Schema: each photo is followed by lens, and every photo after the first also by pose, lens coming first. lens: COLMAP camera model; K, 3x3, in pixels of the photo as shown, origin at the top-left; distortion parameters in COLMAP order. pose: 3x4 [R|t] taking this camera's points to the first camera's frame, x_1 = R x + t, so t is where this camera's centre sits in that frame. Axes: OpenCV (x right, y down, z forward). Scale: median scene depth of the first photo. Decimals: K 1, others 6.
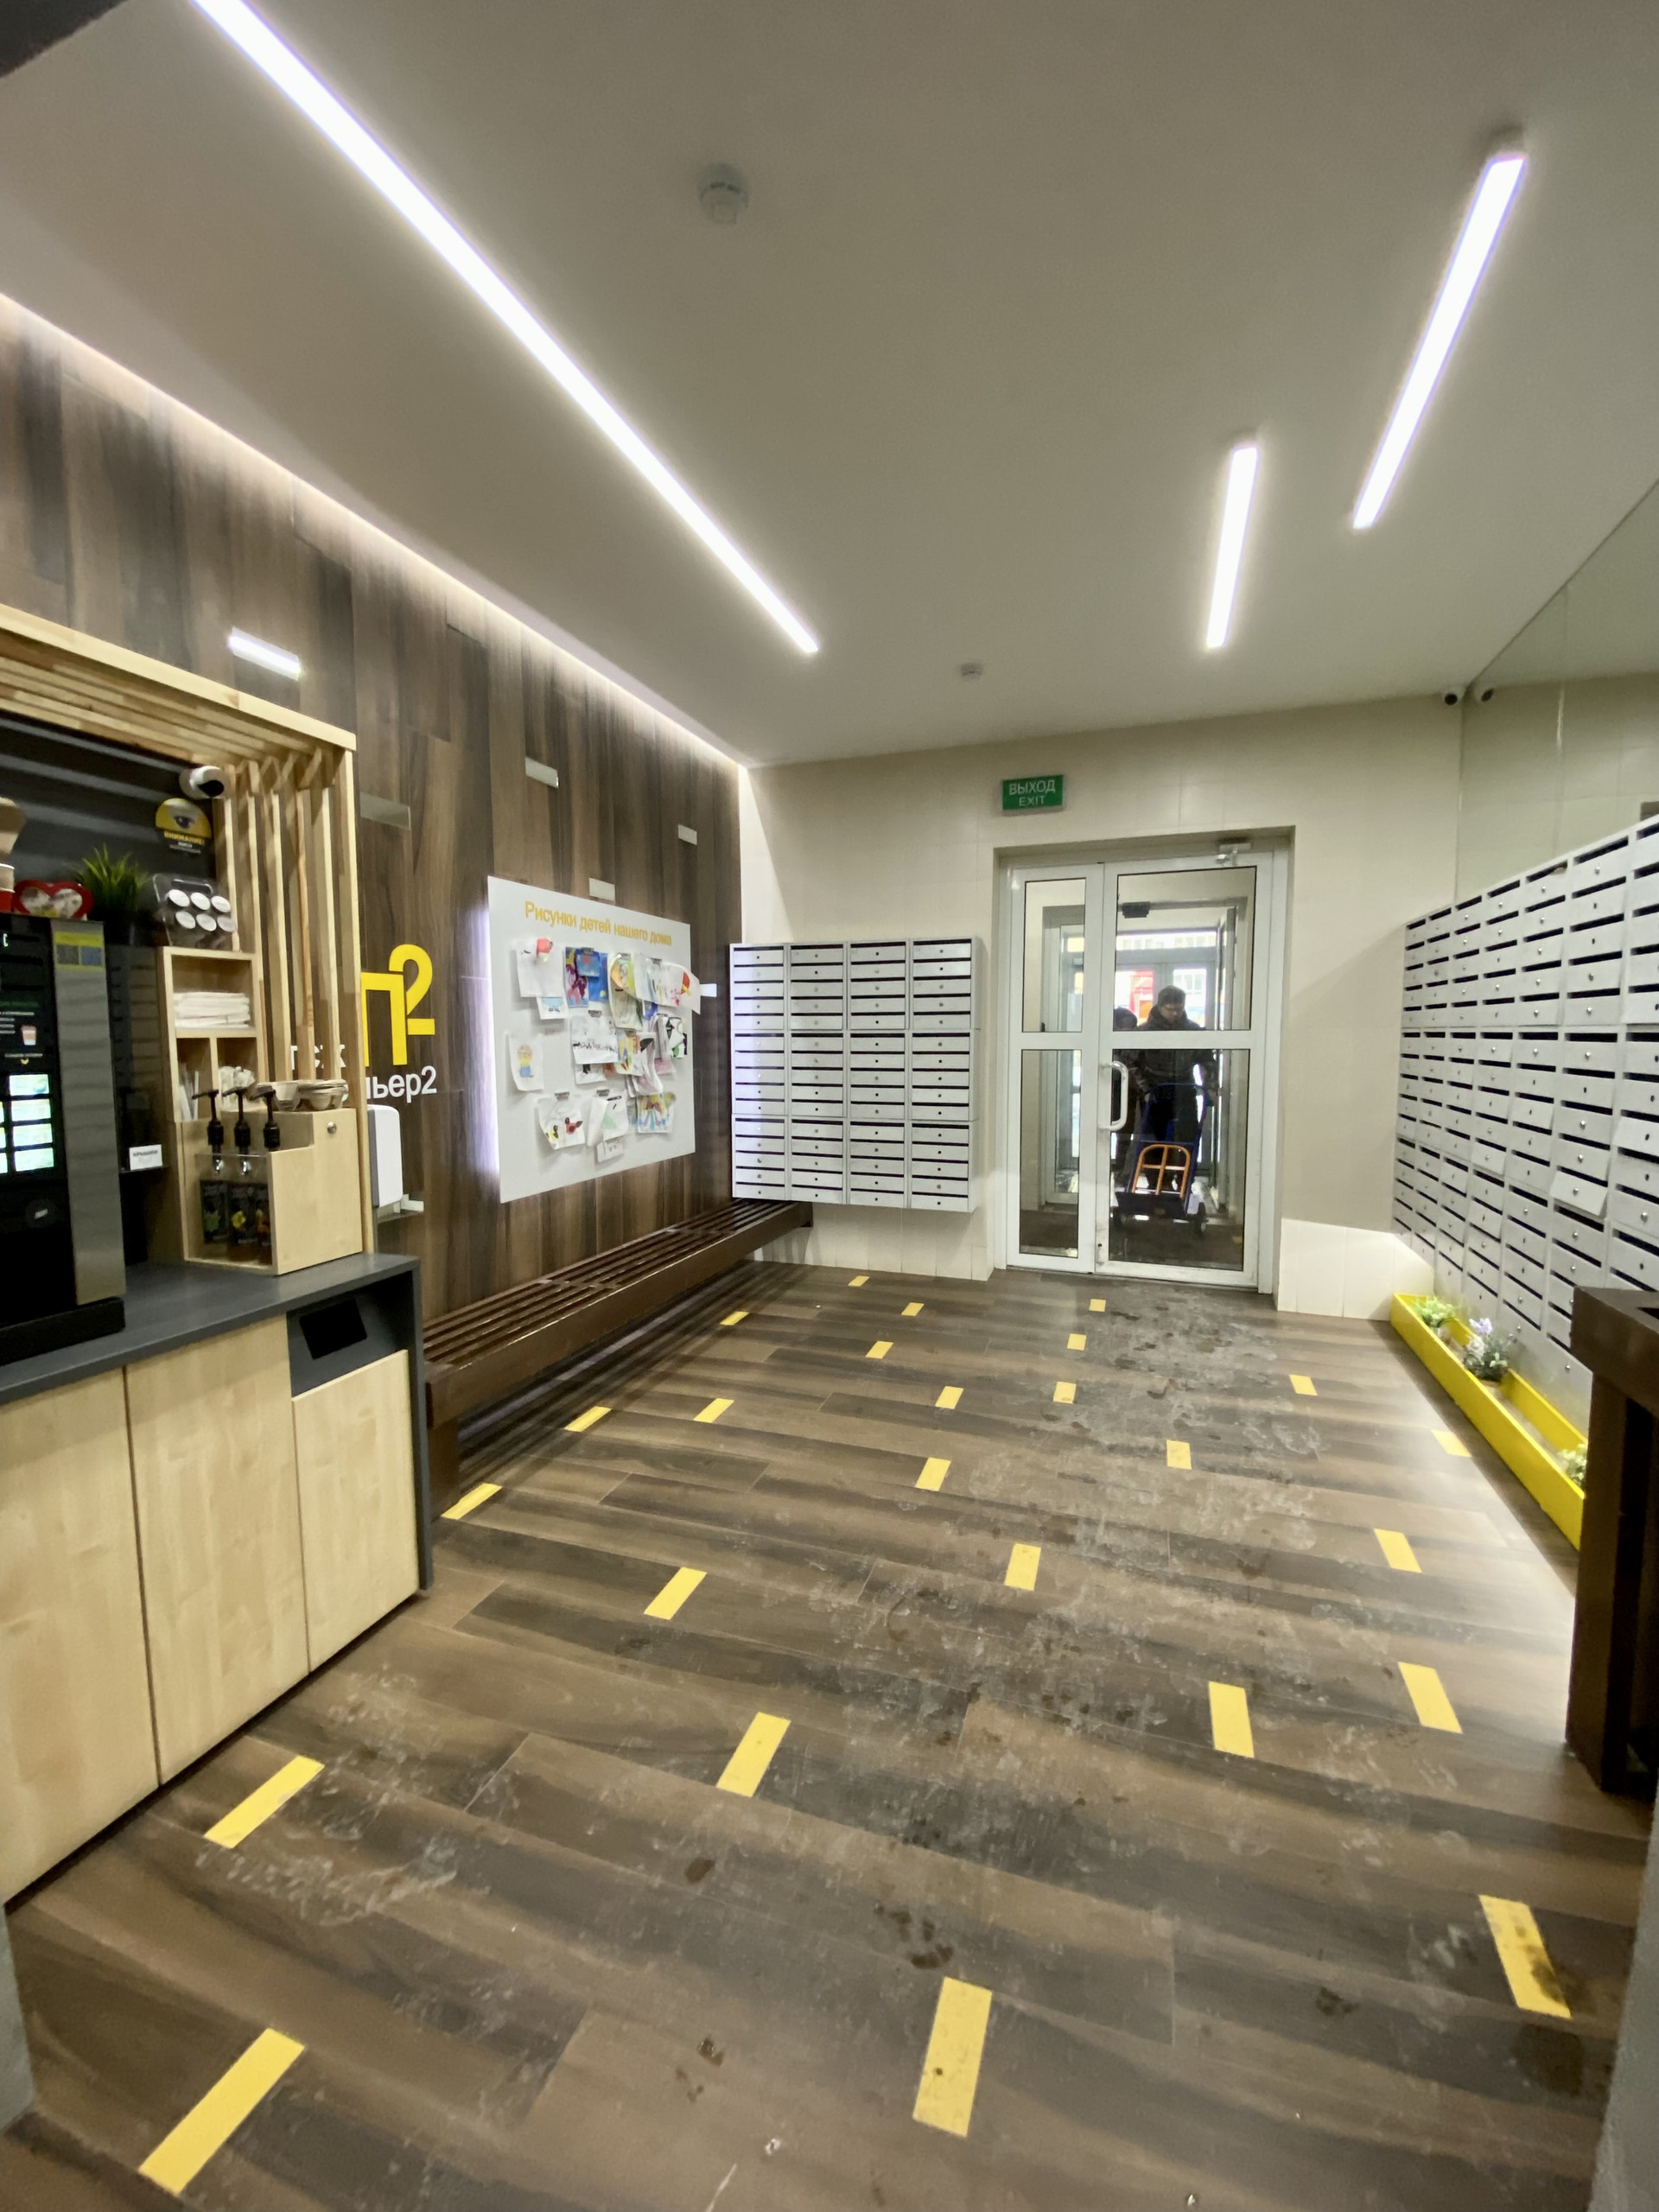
lens RADIAL K [[906.3, 0, 825.4], [0, 906.3, 1100.0], [0, 0, 1]] dist [0.017613, -0.018927]
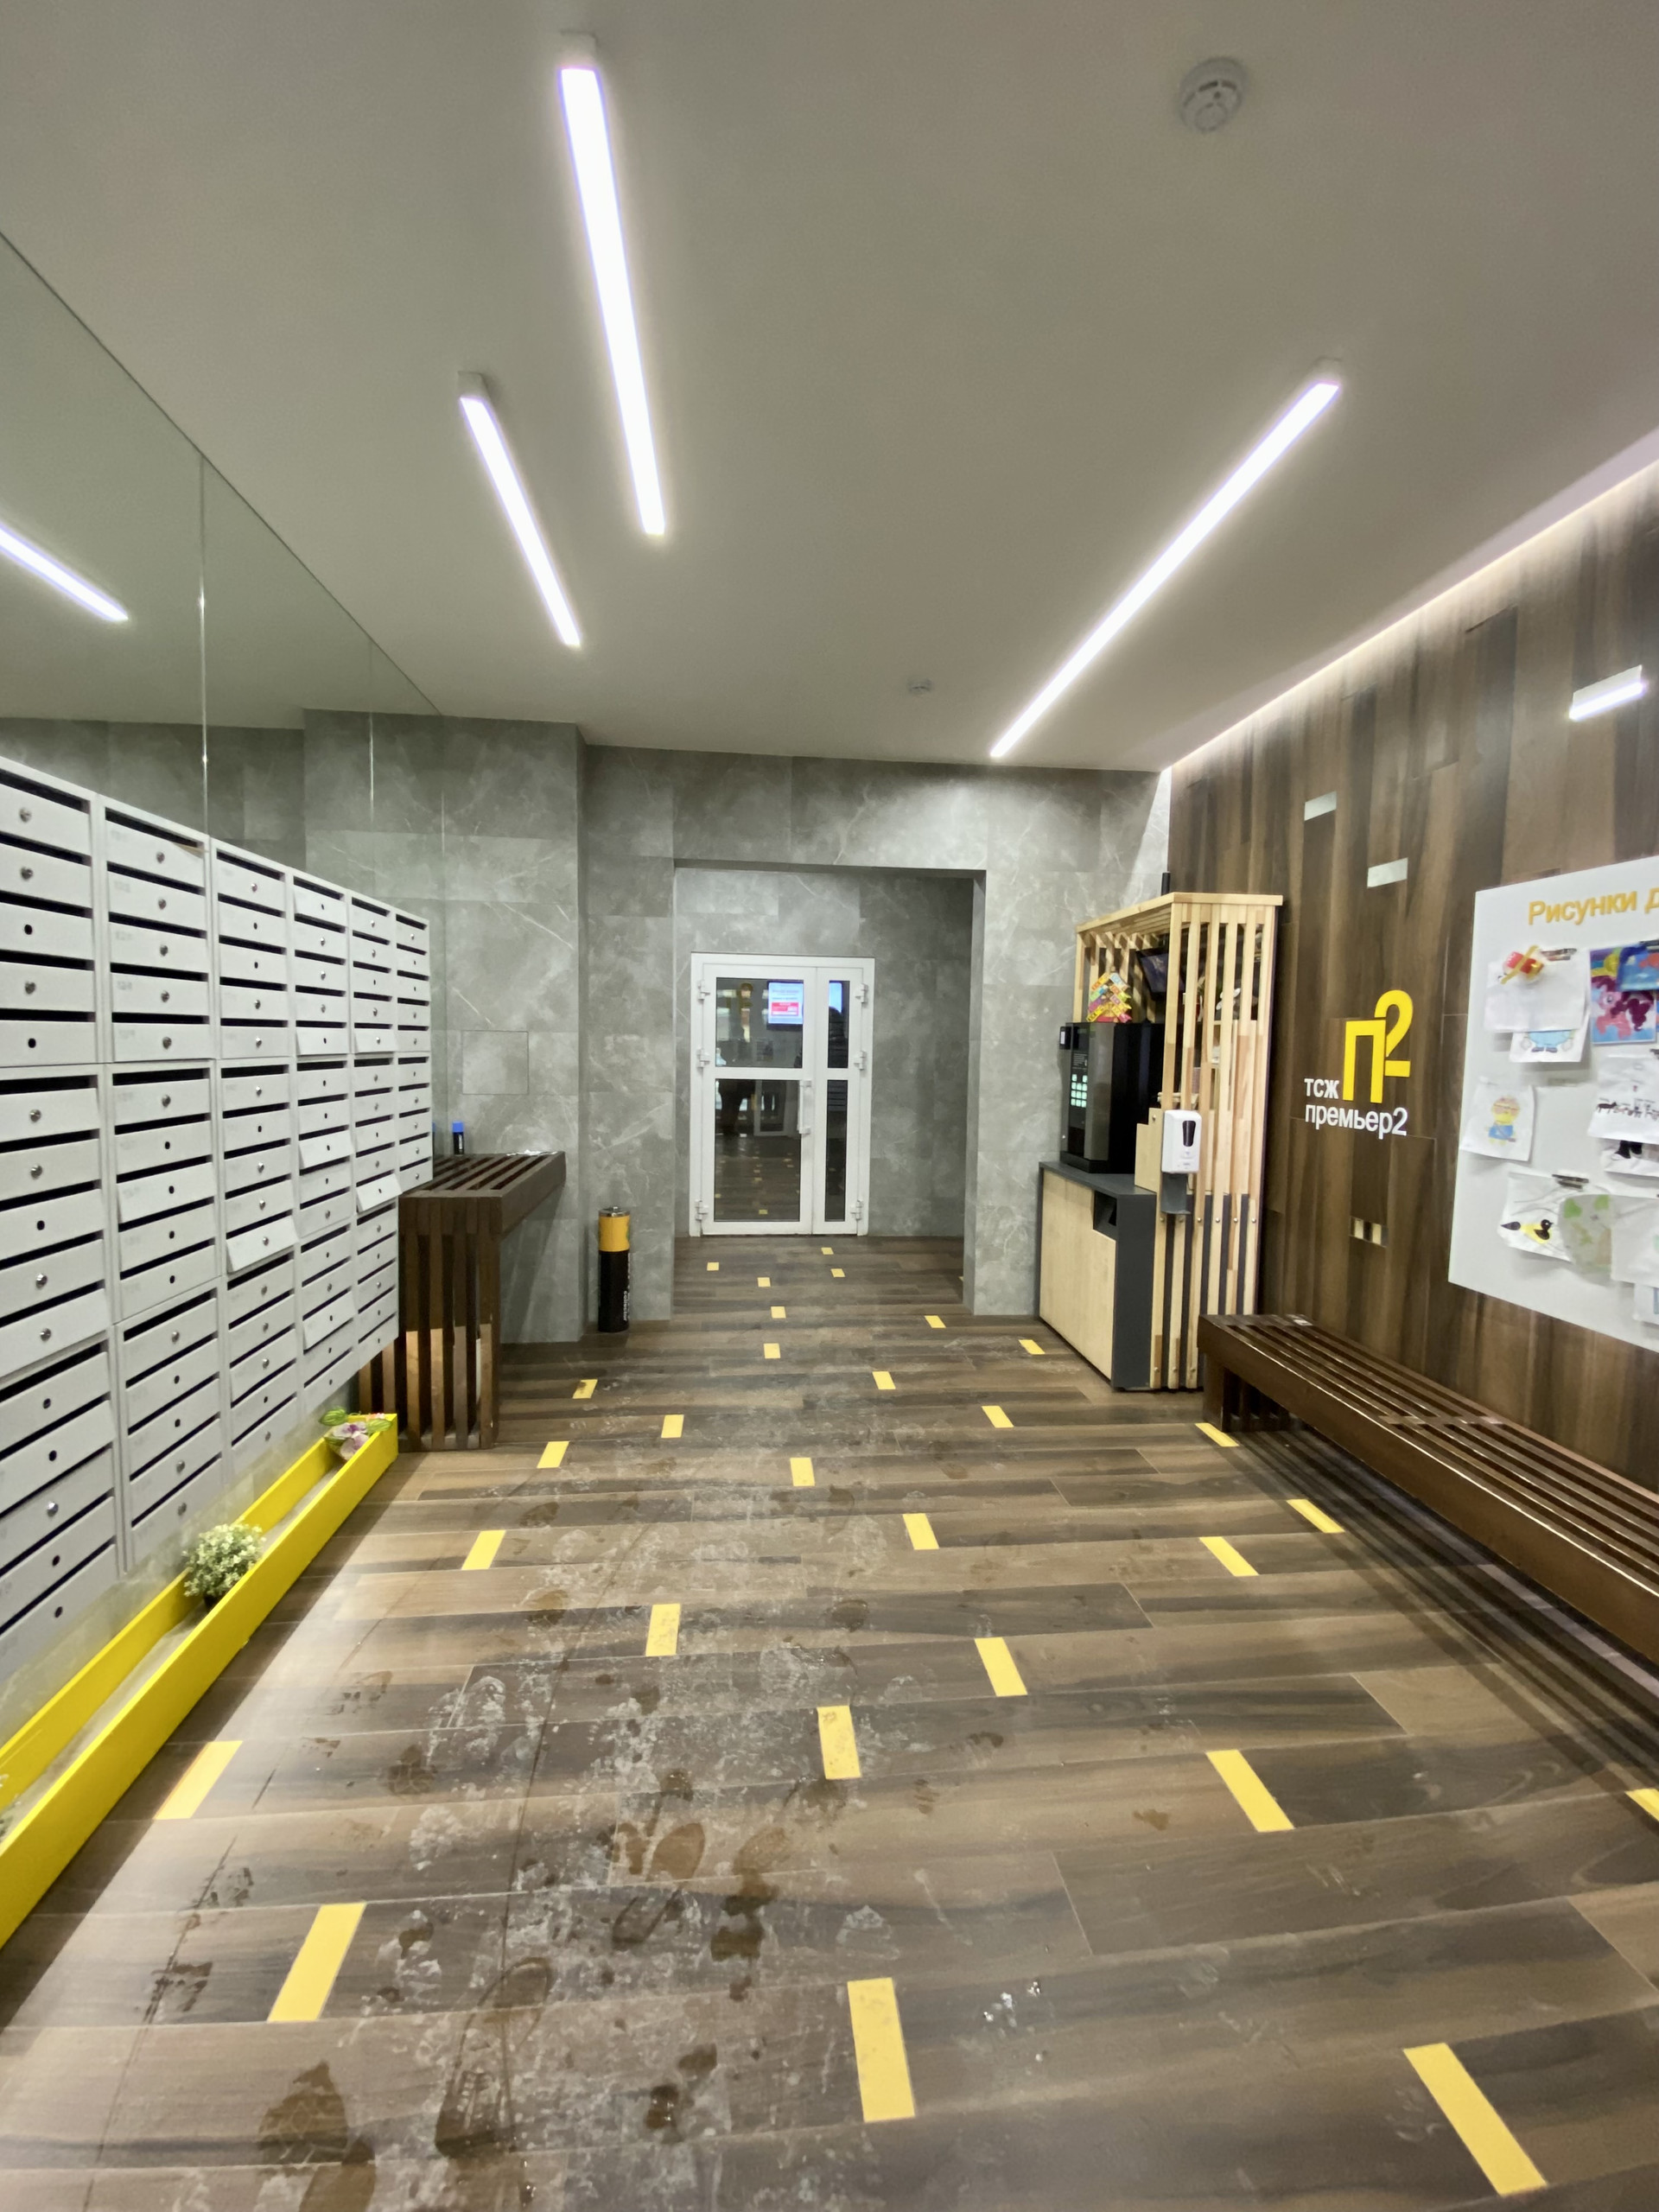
lens RADIAL K [[906.3, 0, 834.7], [0, 906.3, 1105.5], [0, 0, 1]] dist [0.017613, -0.018927]
pose [[-0.902782, 0.015992, -0.429800, 0.586763], [-0.048707, 0.989078, 0.139110, -0.155430], [0.427331, 0.146521, -0.892144, 1.697656]]
